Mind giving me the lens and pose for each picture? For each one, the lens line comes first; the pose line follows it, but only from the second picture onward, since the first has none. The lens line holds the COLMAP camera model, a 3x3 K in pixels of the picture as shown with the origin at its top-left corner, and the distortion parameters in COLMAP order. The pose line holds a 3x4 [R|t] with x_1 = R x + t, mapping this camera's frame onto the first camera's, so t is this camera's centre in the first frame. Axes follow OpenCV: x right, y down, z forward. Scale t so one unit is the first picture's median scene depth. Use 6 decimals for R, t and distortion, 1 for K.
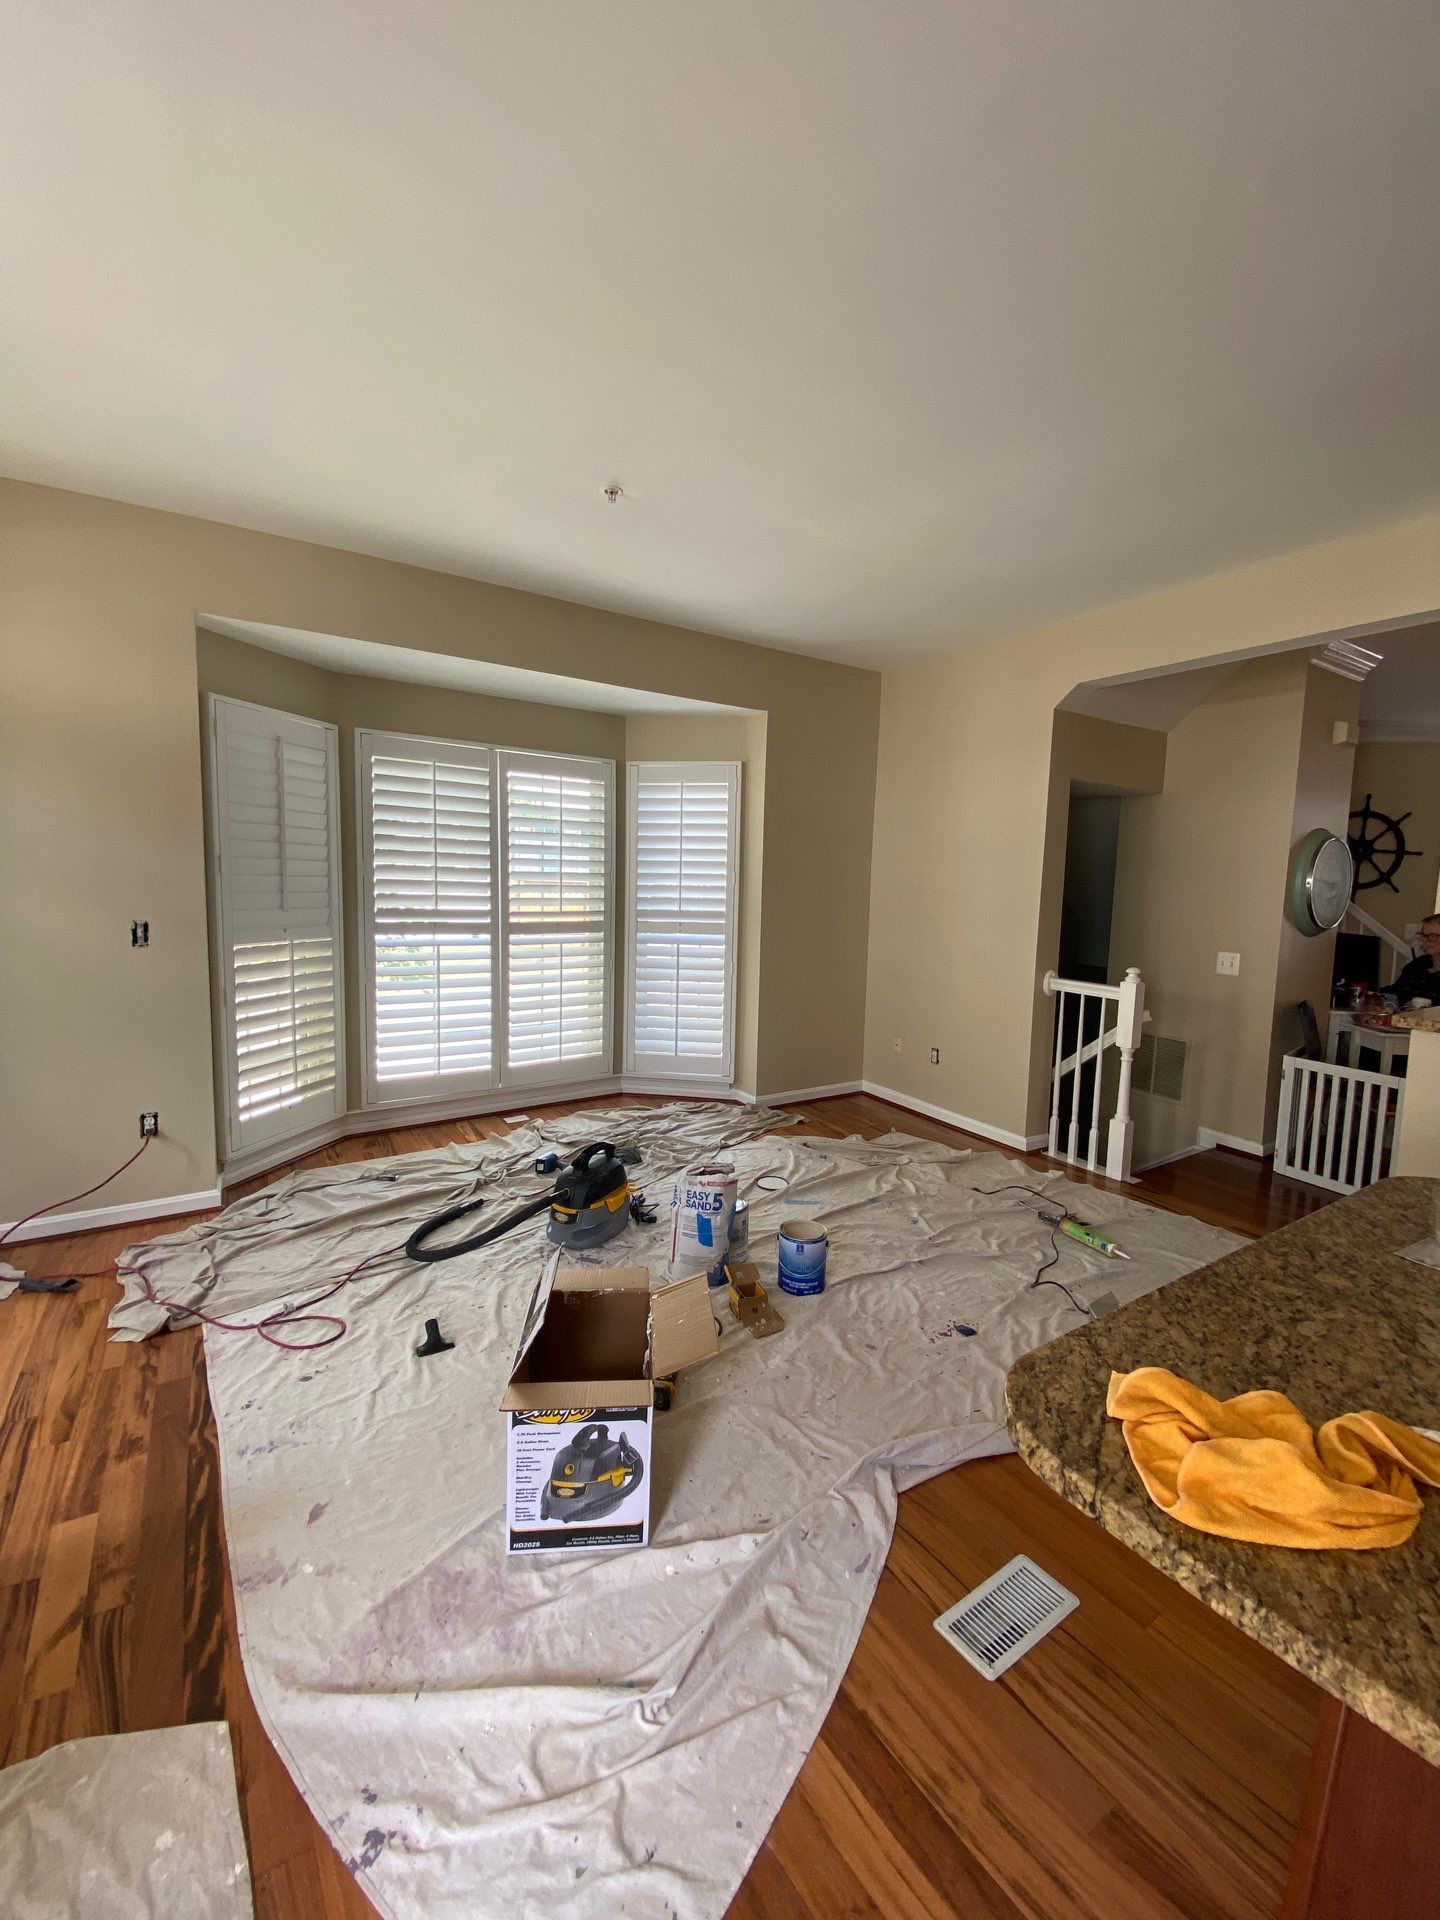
lens RADIAL K [[778.3, 0, 732.1], [0, 778.3, 946.3], [0, 0, 1]] dist [-0.010292, -0.006898]
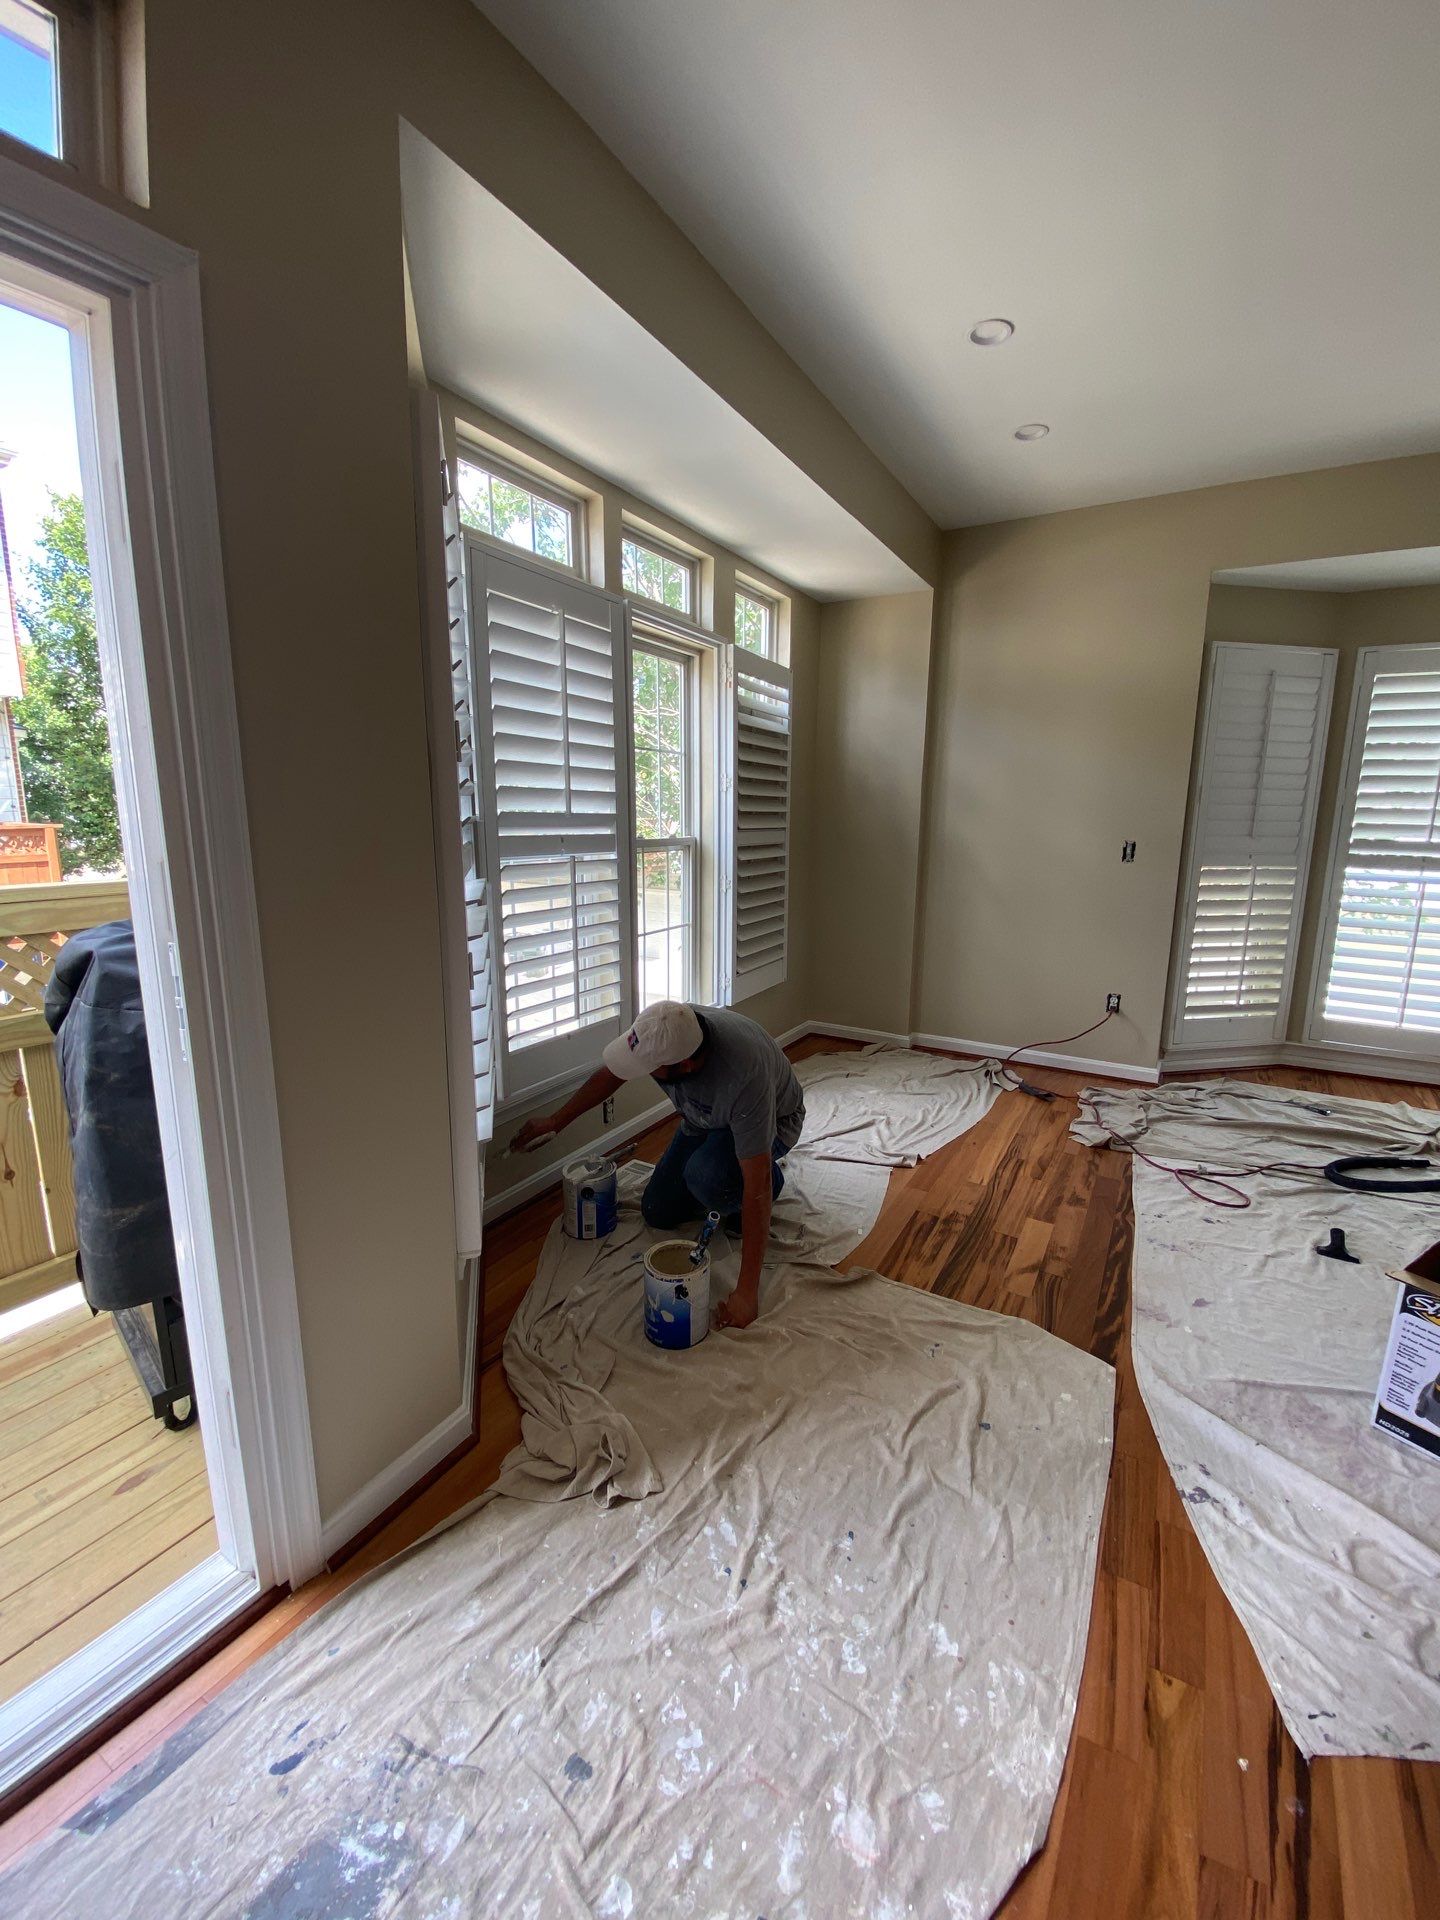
lens RADIAL K [[778.3, 0, 716.4], [0, 778.3, 945.7], [0, 0, 1]] dist [-0.010292, -0.006898]
pose [[0.430624, 0.136972, -0.892077, 0.100070], [-0.081691, 0.990275, 0.112616, 0.057156], [0.898827, 0.024380, 0.437626, -0.170348]]
